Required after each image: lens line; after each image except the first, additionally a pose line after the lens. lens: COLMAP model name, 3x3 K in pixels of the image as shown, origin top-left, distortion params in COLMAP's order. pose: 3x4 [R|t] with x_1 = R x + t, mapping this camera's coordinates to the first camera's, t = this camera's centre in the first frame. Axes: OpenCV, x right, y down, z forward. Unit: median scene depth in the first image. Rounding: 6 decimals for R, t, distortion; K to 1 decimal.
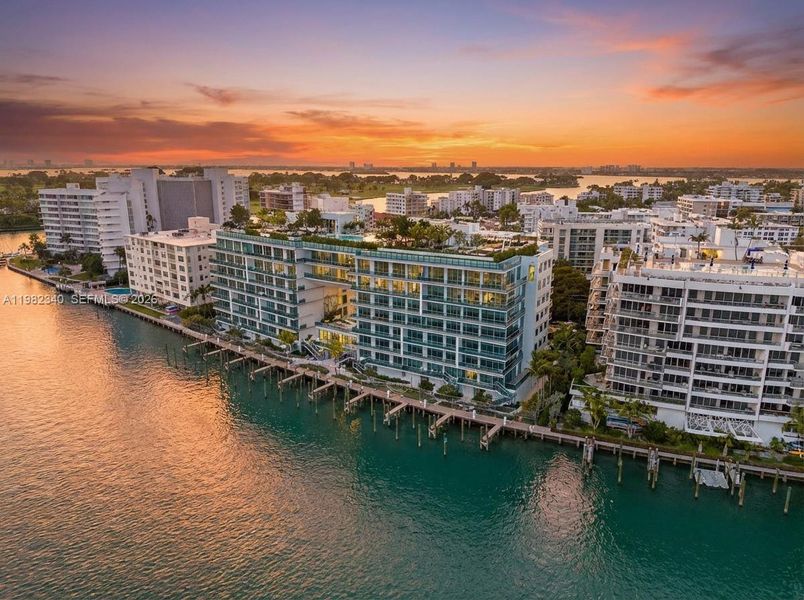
lens RADIAL K [[546.5, 0, 402.0], [0, 546.5, 300.0], [0, 0, 1]] dist [0.009542, 0.002414]
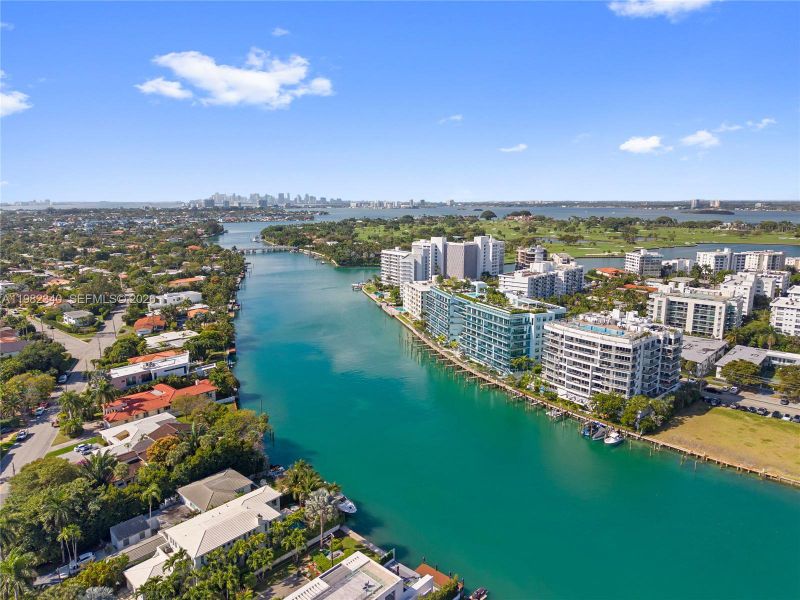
lens RADIAL K [[543.8, 0, 400.0], [0, 543.8, 300.0], [0, 0, 1]] dist [0.009542, 0.002414]
pose [[0.818341, 0.100552, -0.565868, 0.698903], [-0.133118, 0.990964, -0.016421, -0.019909], [0.559104, 0.088765, 0.824332, -0.728844]]
